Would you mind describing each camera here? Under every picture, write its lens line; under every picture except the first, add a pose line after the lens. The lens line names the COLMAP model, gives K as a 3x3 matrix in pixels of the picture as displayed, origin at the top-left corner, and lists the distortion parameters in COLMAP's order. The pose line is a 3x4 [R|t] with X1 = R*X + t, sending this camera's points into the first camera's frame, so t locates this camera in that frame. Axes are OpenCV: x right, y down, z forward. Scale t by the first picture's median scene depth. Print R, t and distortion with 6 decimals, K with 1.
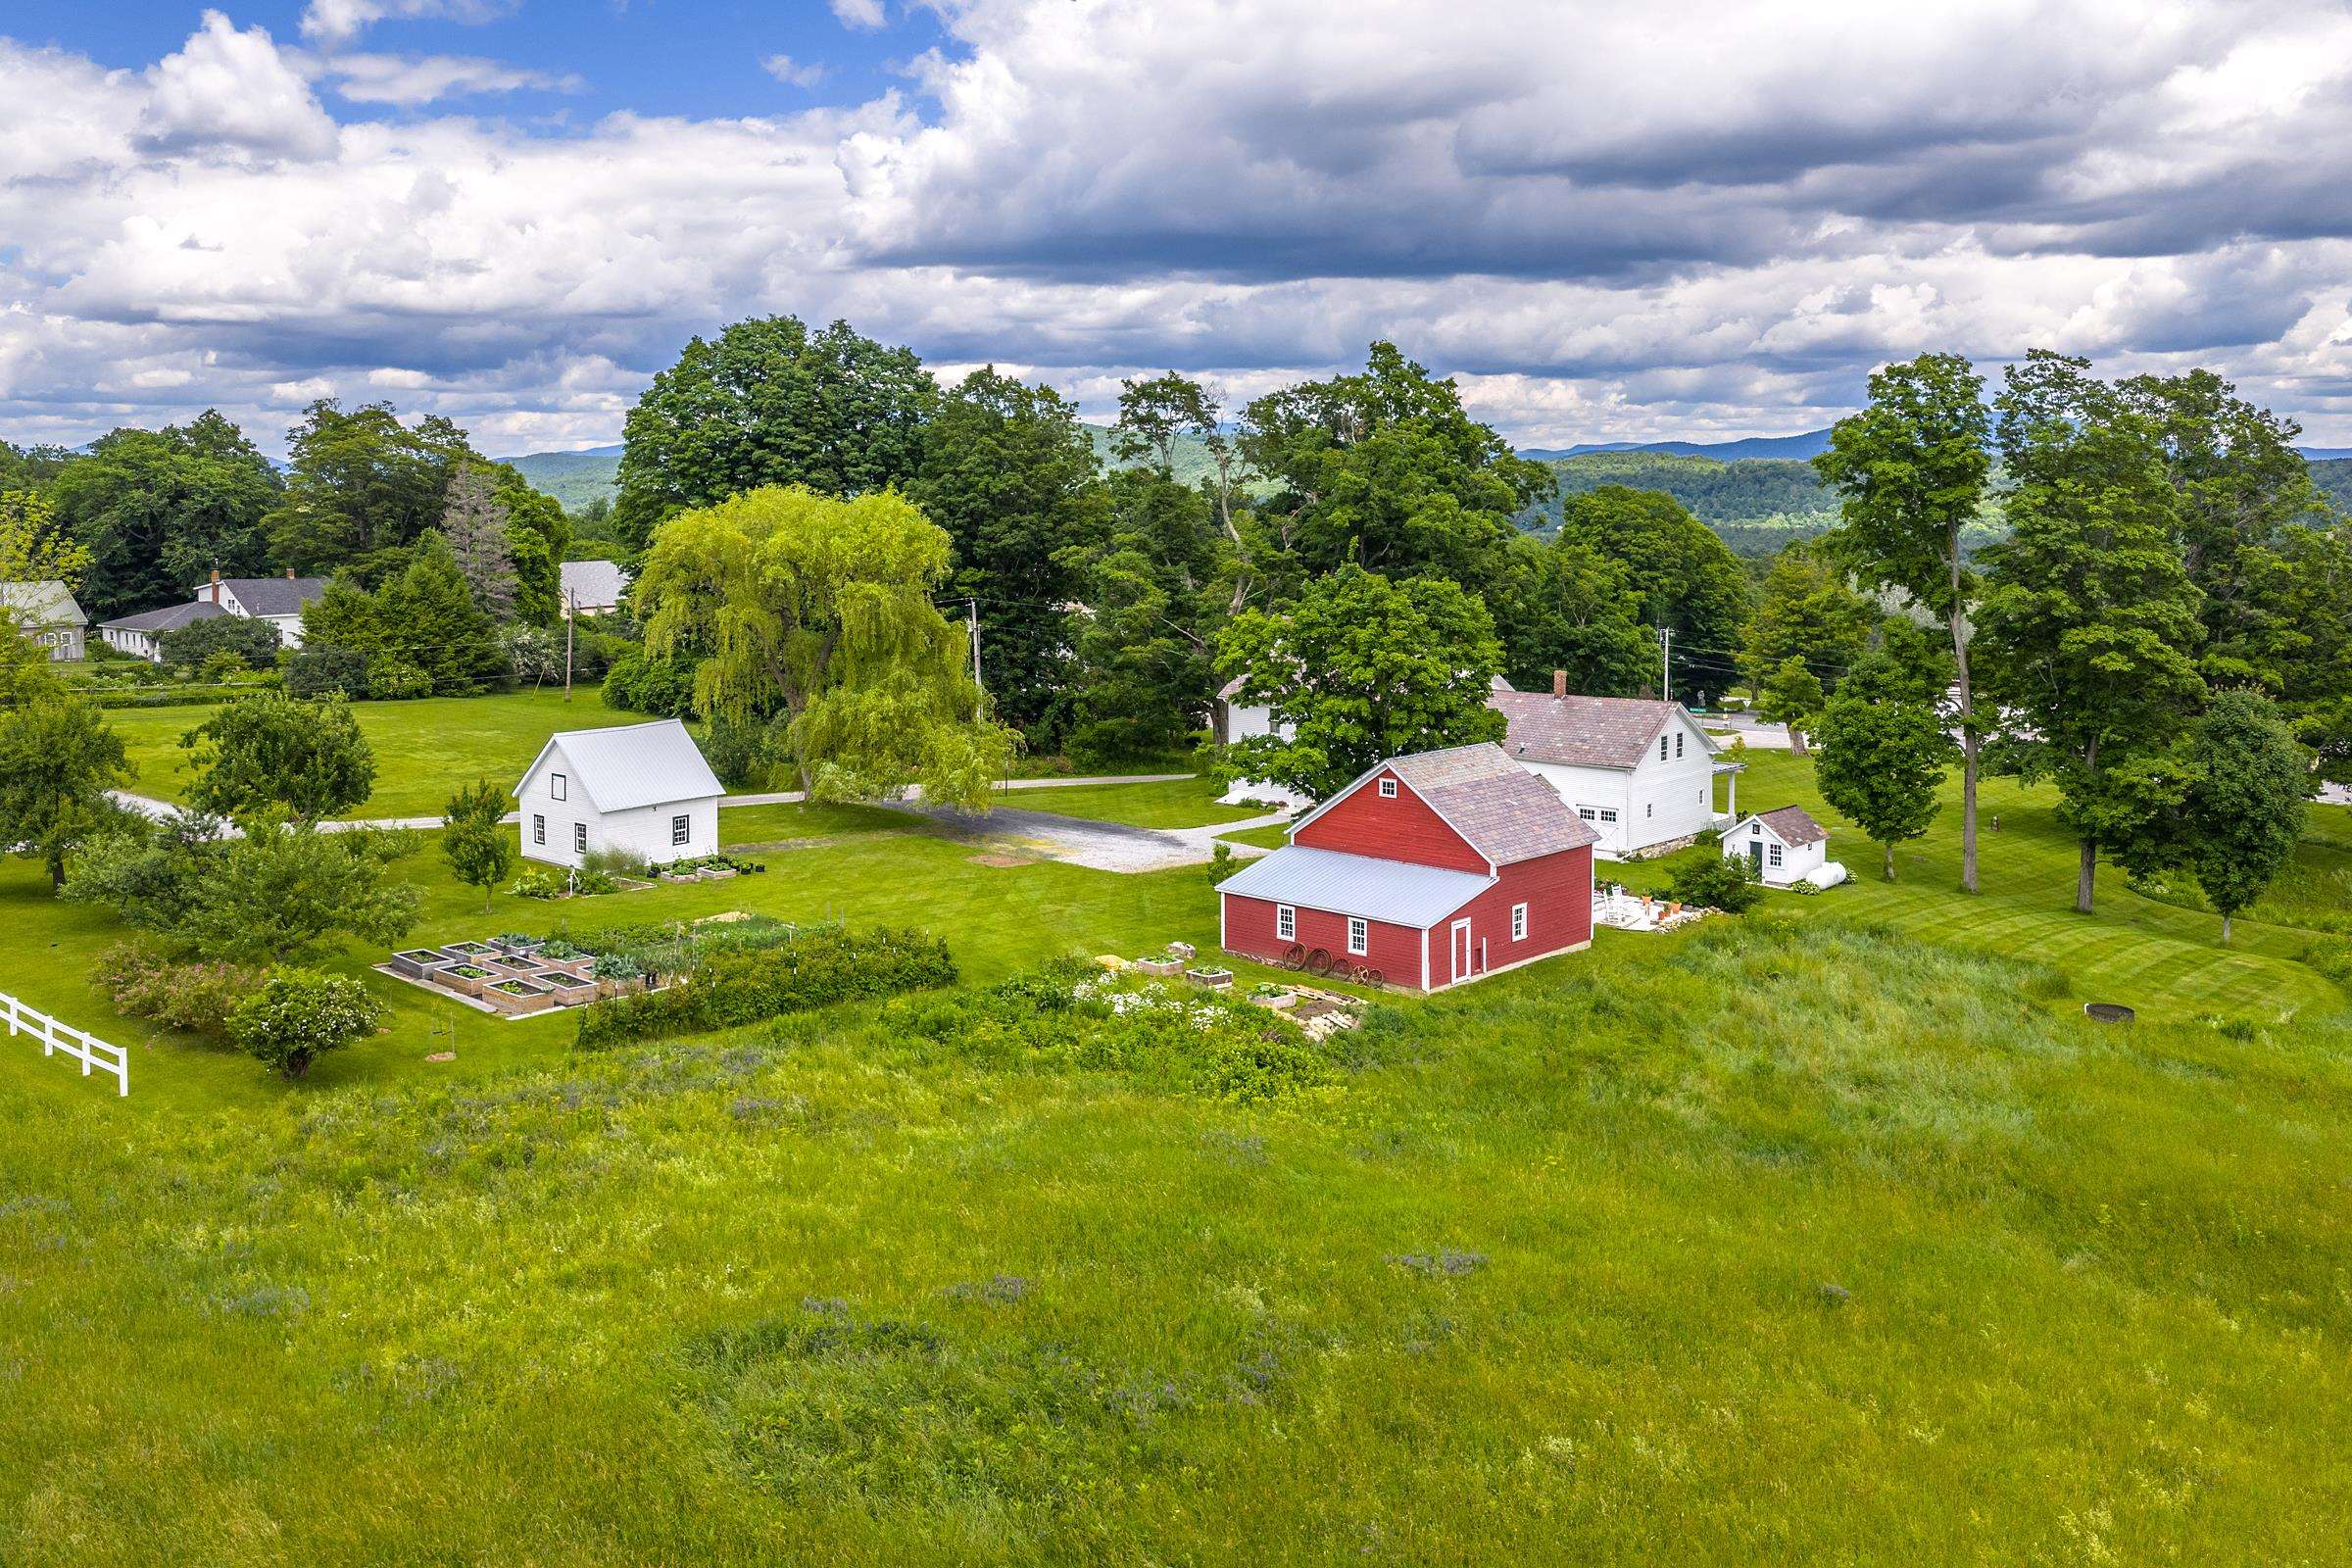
lens RADIAL K [[1920.4, 0, 1165.3], [0, 1920.4, 707.7], [0, 0, 1]] dist [-0.000961, -0.000006]
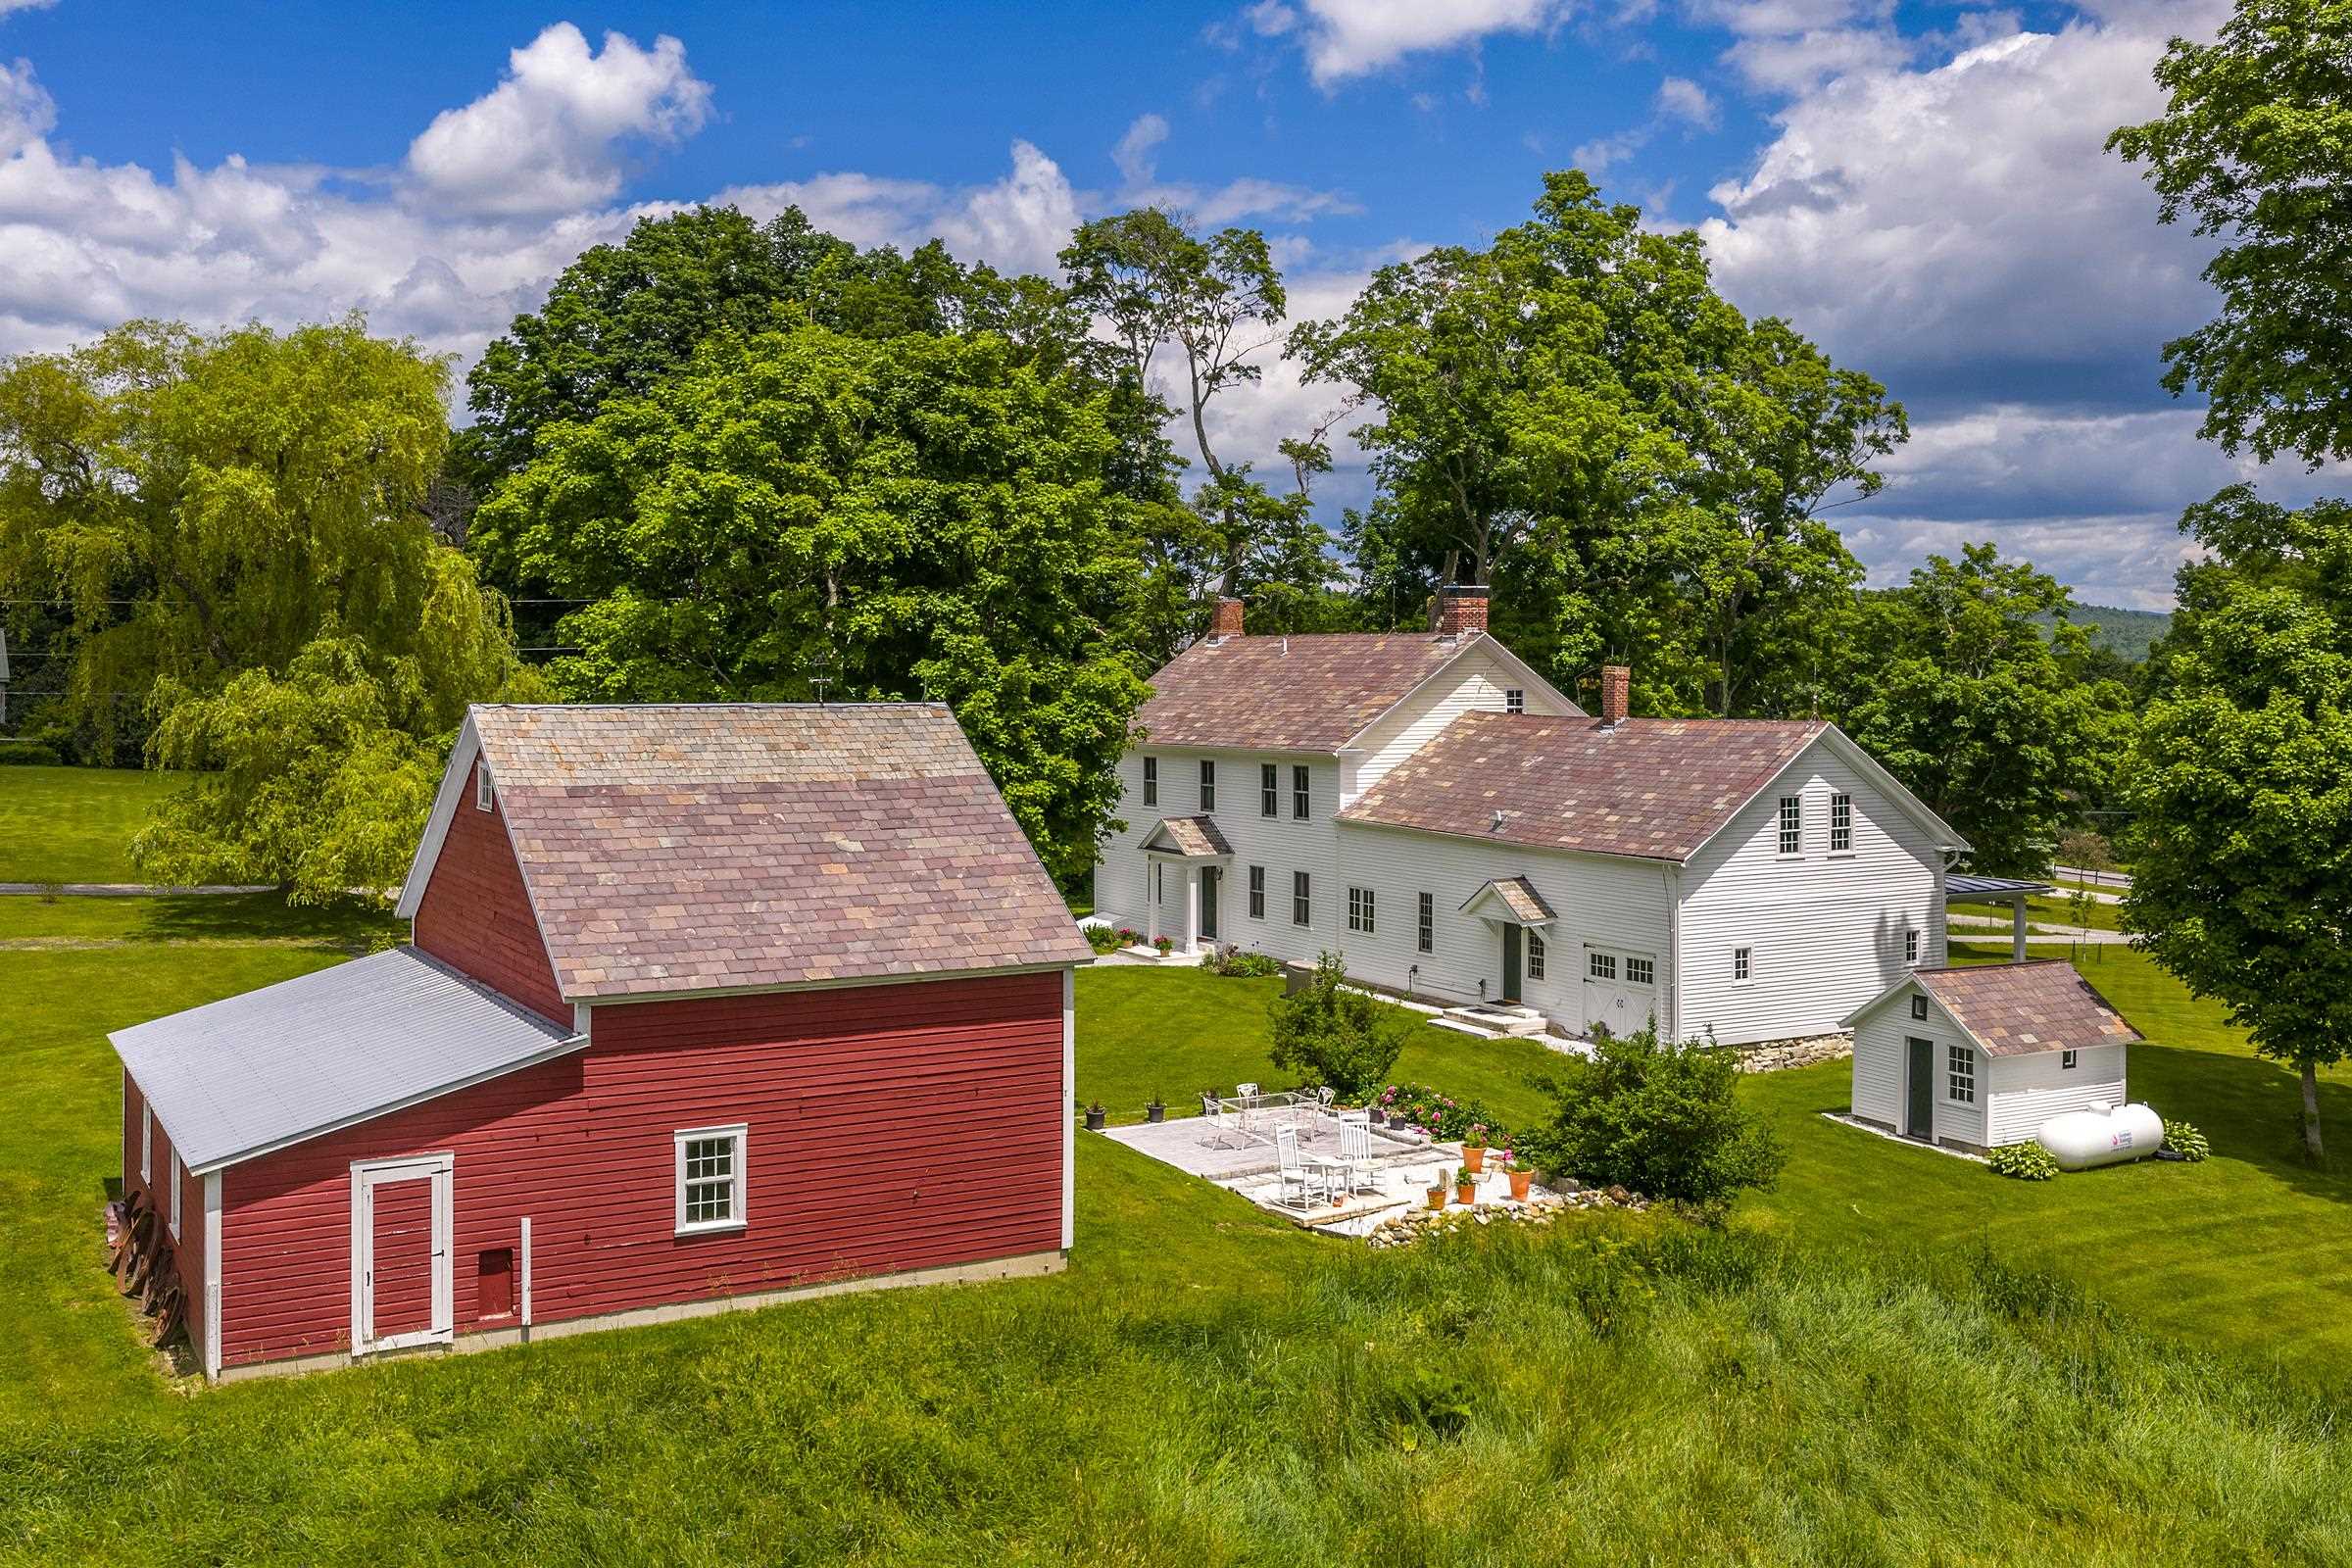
lens RADIAL K [[2295.9, 0, 1178.4], [0, 2295.9, 659.8], [0, 0, 1]] dist [0.014115, 0.002849]
pose [[0.961263, 0.008759, -0.275495, 0.290780], [-0.038146, 0.994105, -0.101491, 0.045857], [0.272982, 0.108069, 0.955930, 0.488235]]
